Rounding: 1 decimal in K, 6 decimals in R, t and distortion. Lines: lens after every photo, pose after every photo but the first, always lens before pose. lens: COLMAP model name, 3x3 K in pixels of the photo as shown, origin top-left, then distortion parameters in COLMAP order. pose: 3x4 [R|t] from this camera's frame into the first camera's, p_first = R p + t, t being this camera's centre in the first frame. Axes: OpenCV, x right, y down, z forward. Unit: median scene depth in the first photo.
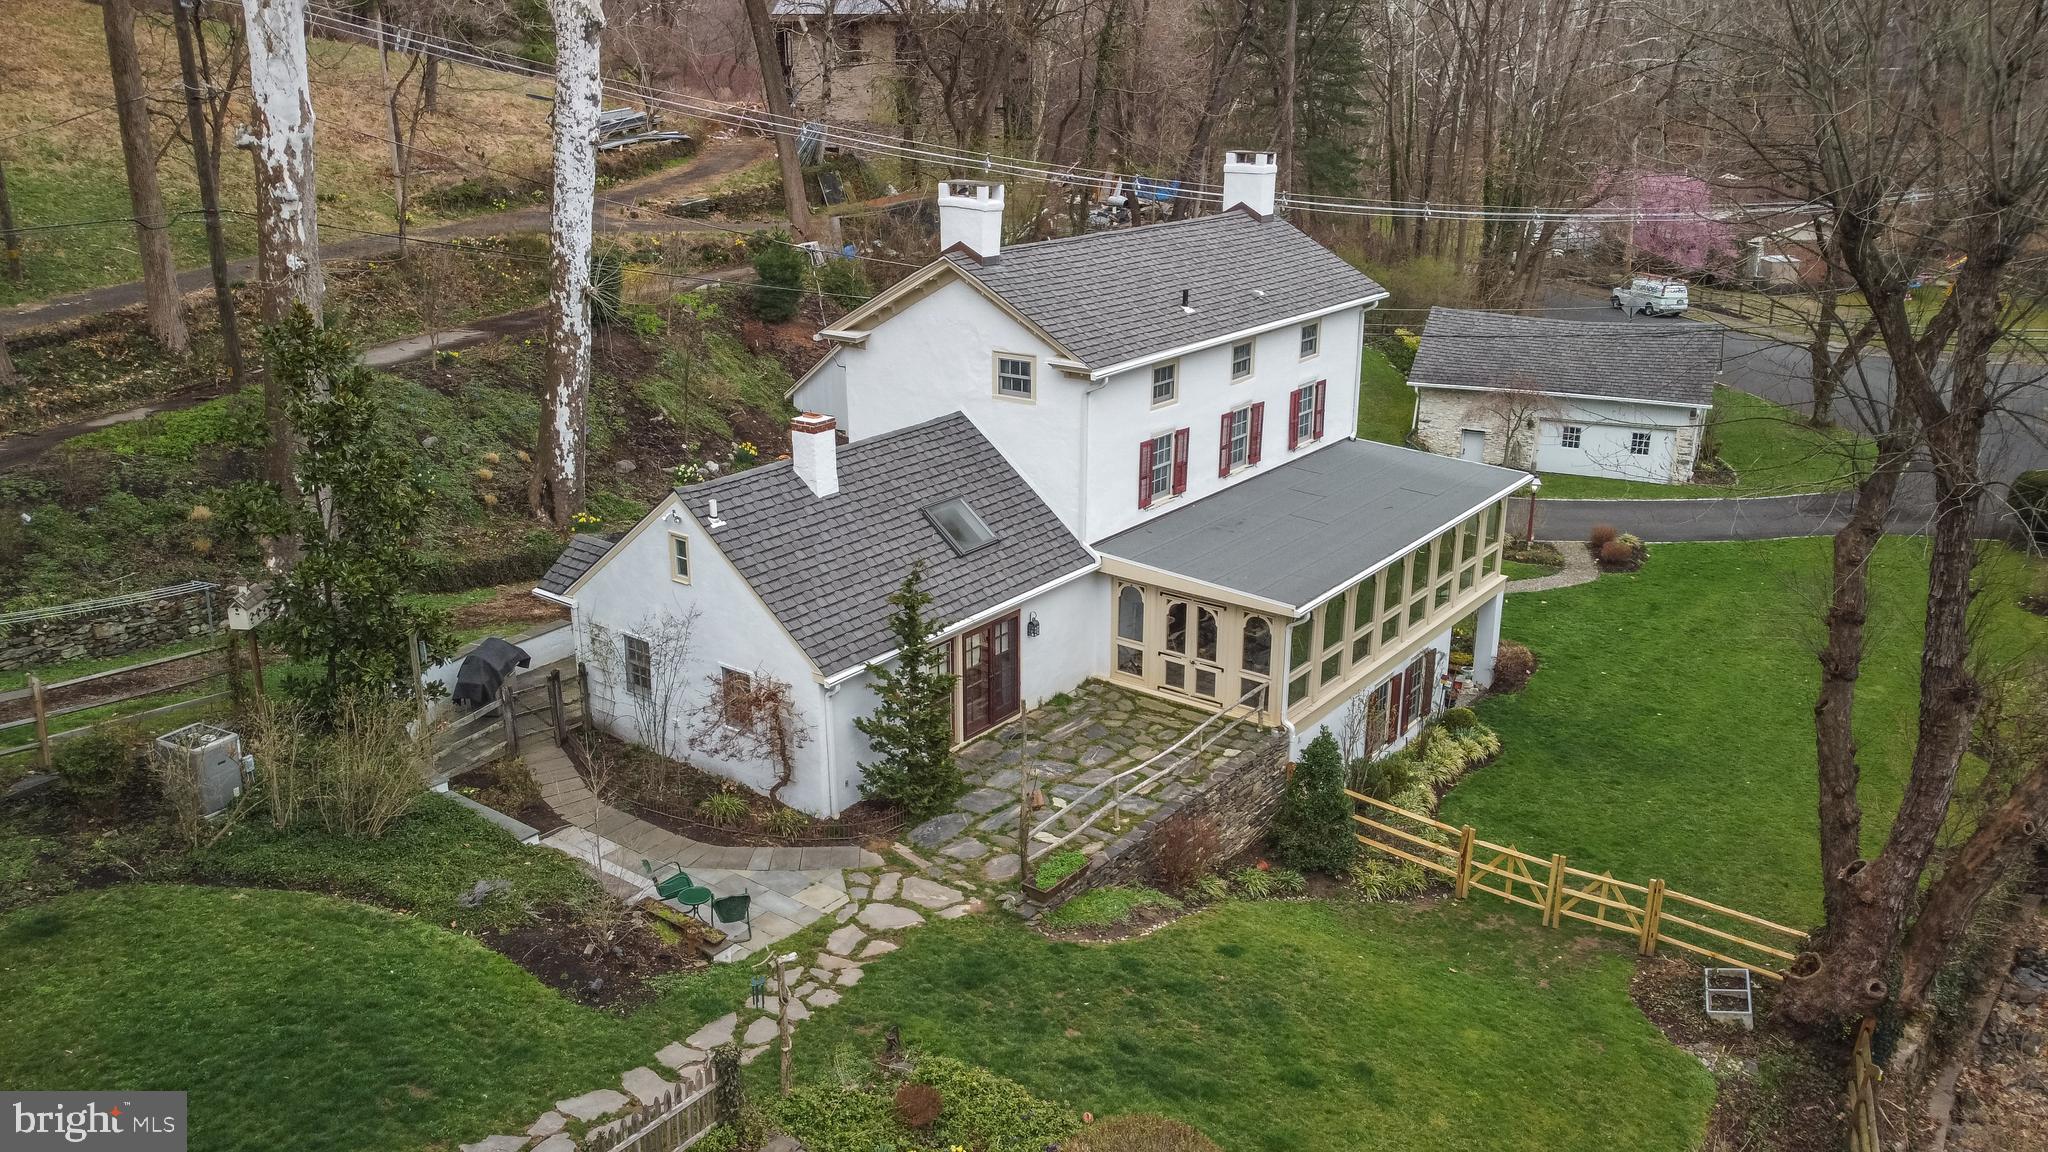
lens RADIAL K [[1562.0, 0, 1017.4], [0, 1562.0, 576.9], [0, 0, 1]] dist [-0.005332, -0.003644]
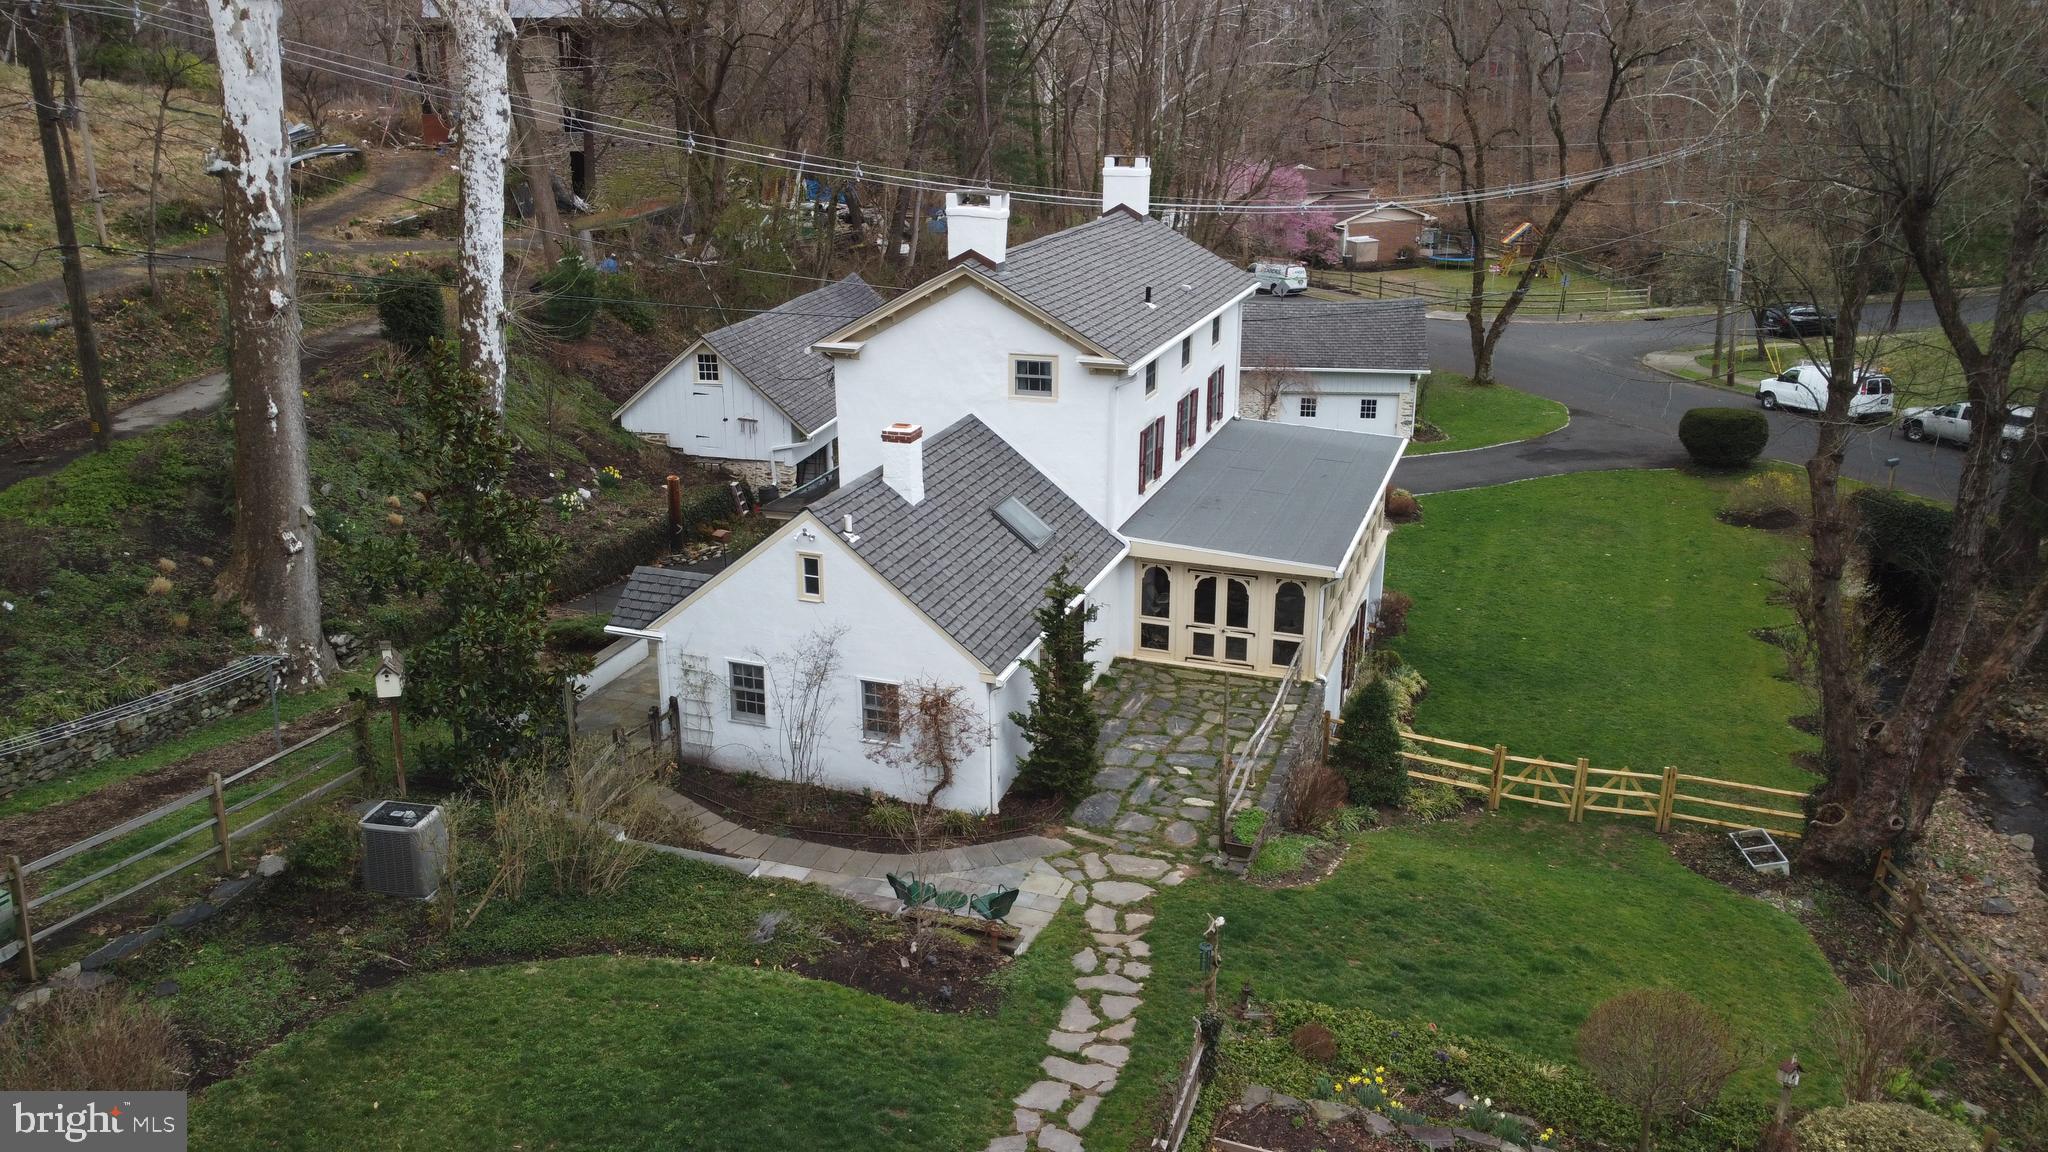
lens RADIAL K [[1562.0, 0, 1017.4], [0, 1562.0, 576.9], [0, 0, 1]] dist [-0.005332, -0.003644]
pose [[0.953176, -0.096917, 0.286466, -0.325149], [0.096869, 0.995193, 0.014375, -0.011586], [-0.286483, 0.014048, 0.957982, 0.007338]]
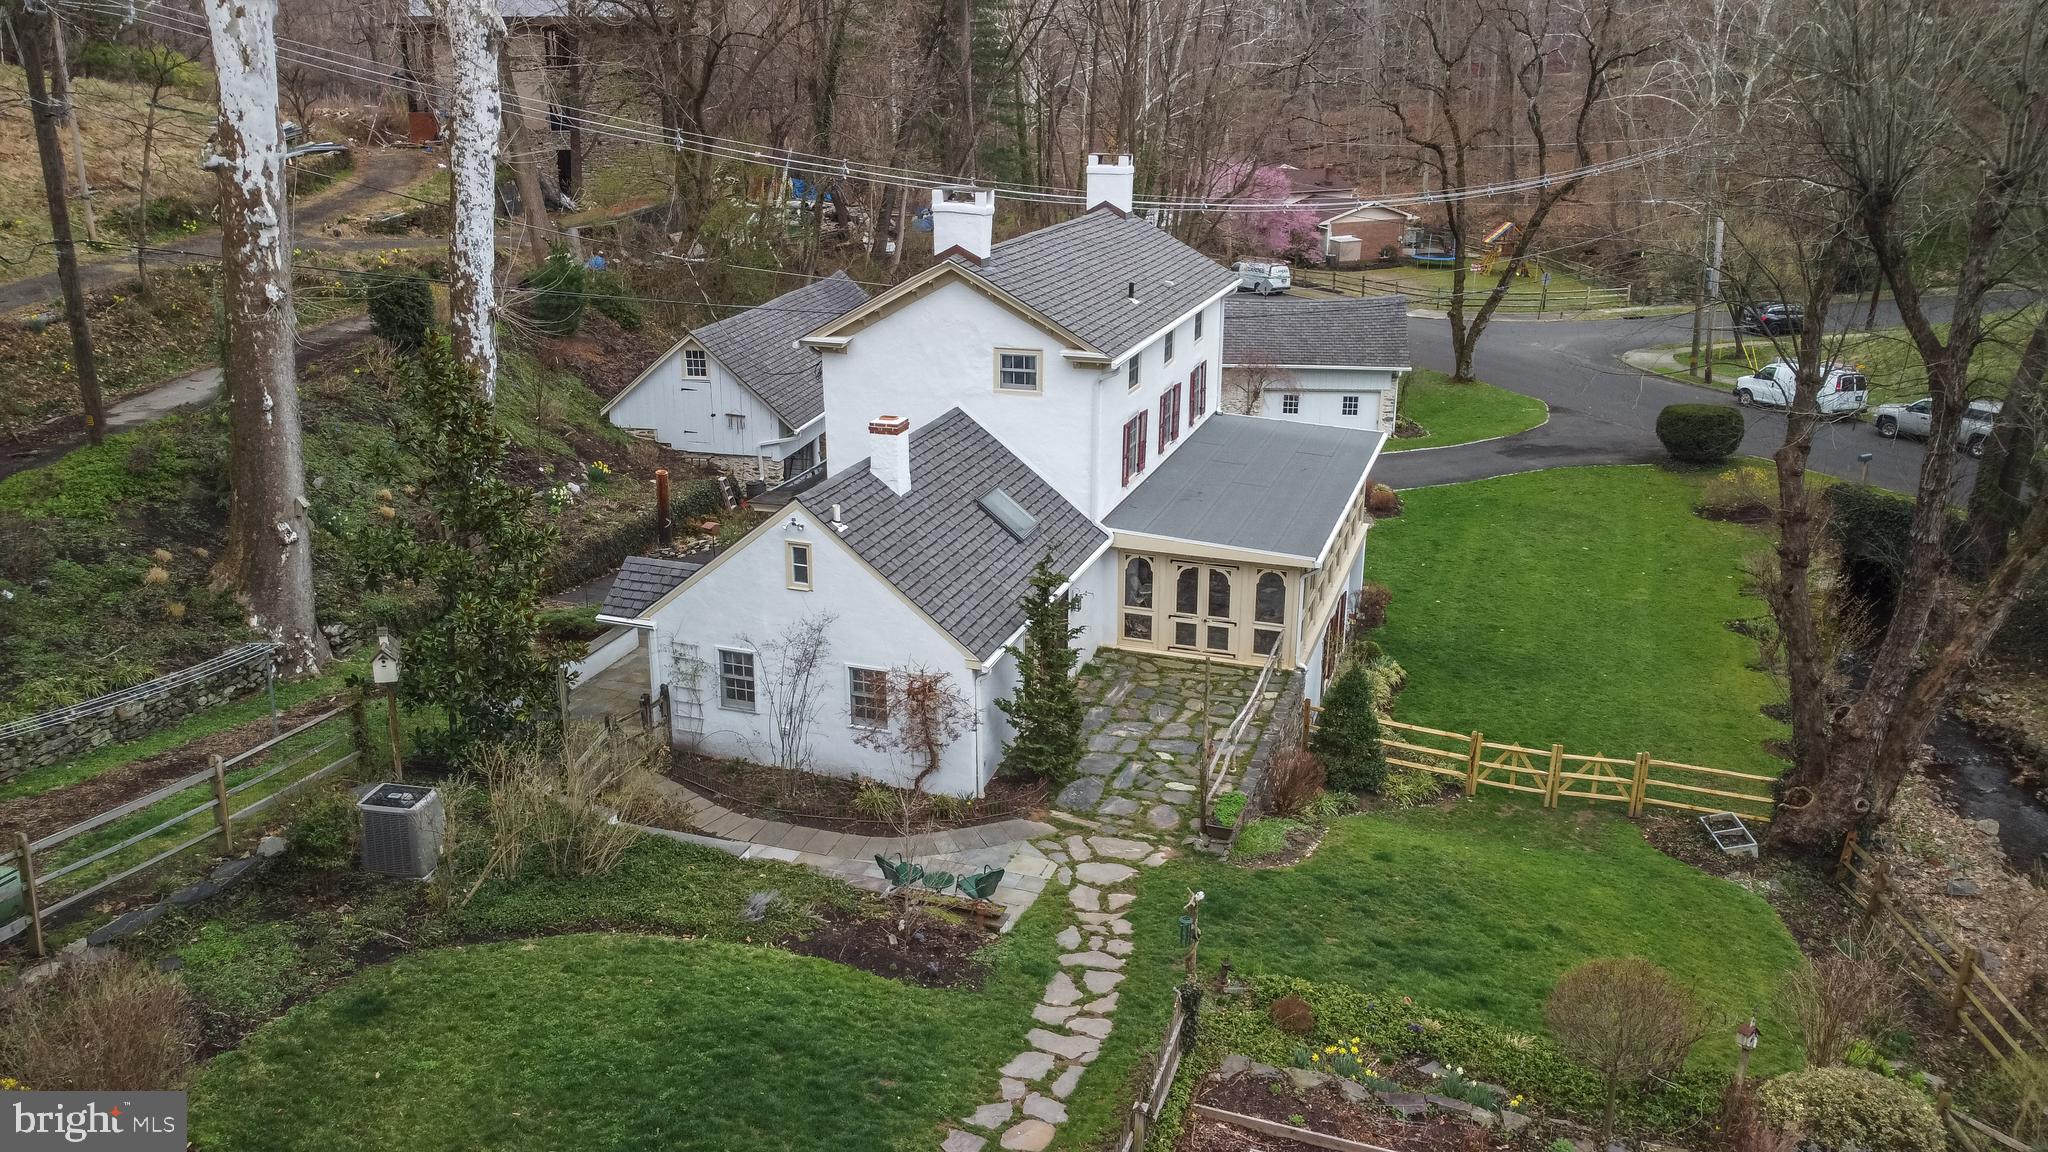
lens RADIAL K [[1562.0, 0, 1017.4], [0, 1562.0, 576.9], [0, 0, 1]] dist [-0.005332, -0.003644]
pose [[0.950389, -0.097915, 0.295251, -0.330364], [0.097822, 0.995089, 0.015125, -0.005292], [-0.295282, 0.014508, 0.955300, -0.008669]]
